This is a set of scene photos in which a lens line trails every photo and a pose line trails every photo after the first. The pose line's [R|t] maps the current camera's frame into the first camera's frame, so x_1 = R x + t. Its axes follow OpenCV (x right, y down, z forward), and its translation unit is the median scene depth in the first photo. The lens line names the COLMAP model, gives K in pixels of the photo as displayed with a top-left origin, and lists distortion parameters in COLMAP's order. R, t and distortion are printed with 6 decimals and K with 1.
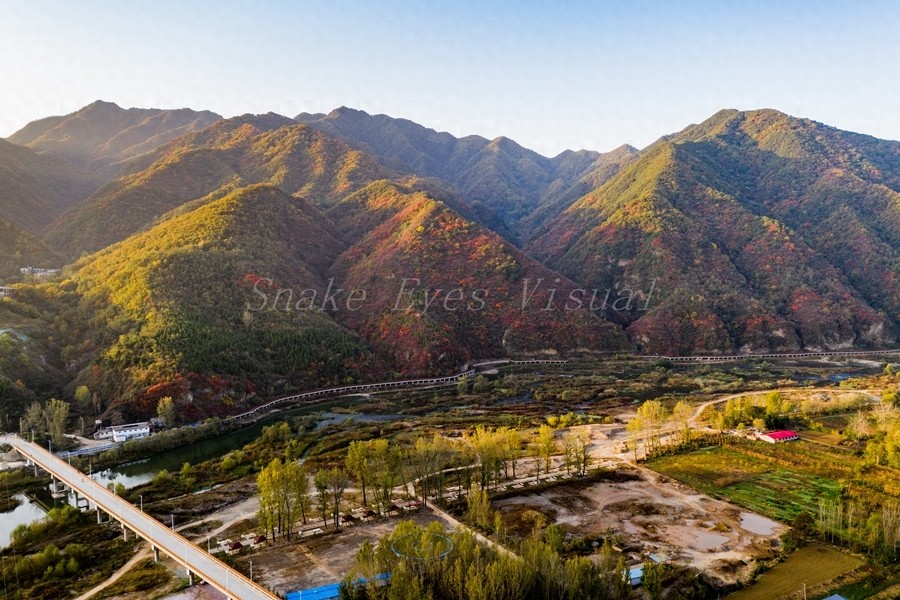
lens RADIAL K [[705.1, 0, 449.9], [0, 705.1, 299.5], [0, 0, 1]] dist [-0.009528, 0.008885]
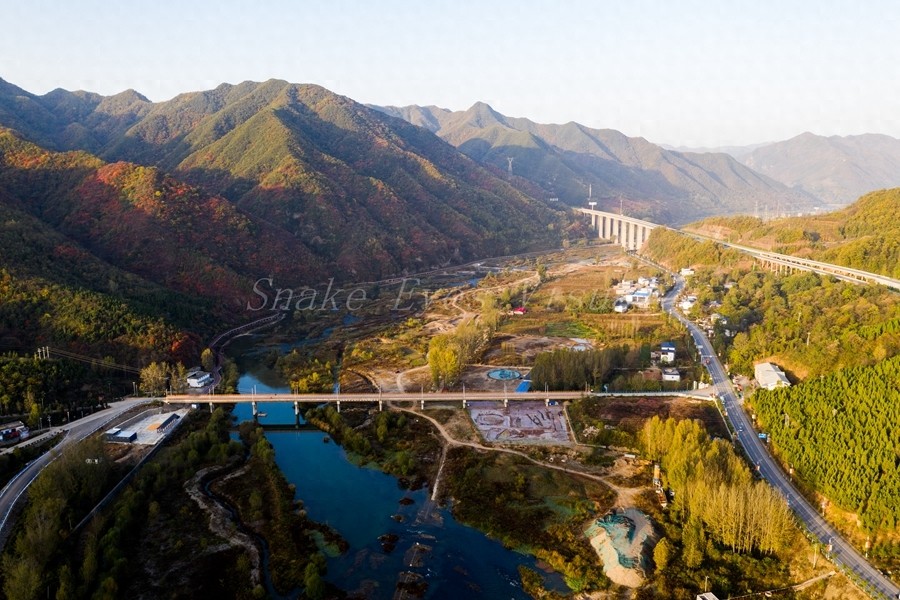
lens RADIAL K [[705.1, 0, 450.5], [0, 705.1, 300.1], [0, 0, 1]] dist [-0.009528, 0.008885]
pose [[0.692777, -0.126540, 0.709963, -0.485626], [0.060486, 0.991212, 0.117647, -0.033421], [-0.718611, -0.038560, 0.694343, -0.096604]]
